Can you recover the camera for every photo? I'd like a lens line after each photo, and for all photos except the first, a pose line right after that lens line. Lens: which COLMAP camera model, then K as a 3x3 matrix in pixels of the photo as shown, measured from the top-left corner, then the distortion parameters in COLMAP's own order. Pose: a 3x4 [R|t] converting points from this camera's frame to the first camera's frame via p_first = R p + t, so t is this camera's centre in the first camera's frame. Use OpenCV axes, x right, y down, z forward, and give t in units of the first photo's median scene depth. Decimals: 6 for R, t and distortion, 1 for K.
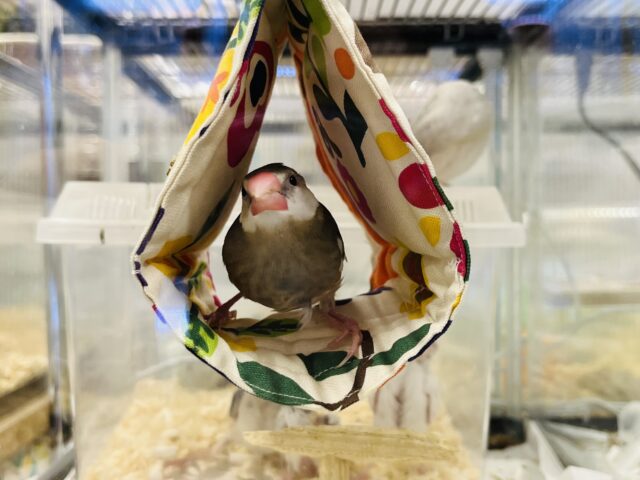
lens RADIAL K [[718.2, 0, 320.0], [0, 718.2, 240.0], [0, 0, 1]] dist [0.039741, -0.176110]
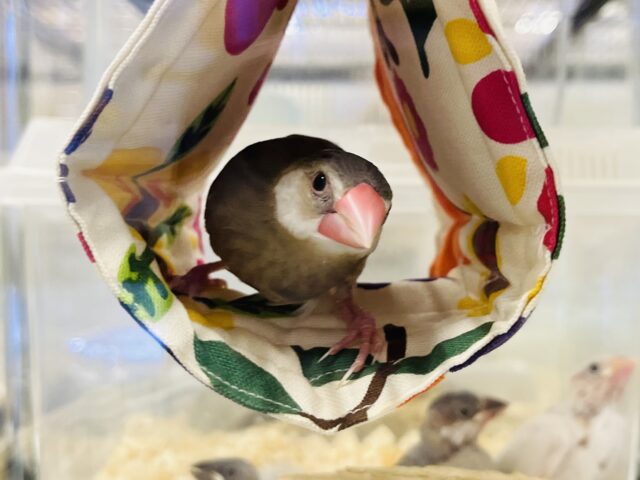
lens RADIAL K [[1015.6, 0, 320.0], [0, 1015.6, 240.0], [0, 0, 1]] dist [-0.011409, -0.064995]
pose [[0.988020, 0.127828, -0.086471, 0.069633], [-0.128633, 0.991685, -0.003773, 0.068486], [0.085269, 0.014850, 0.996247, 0.069473]]
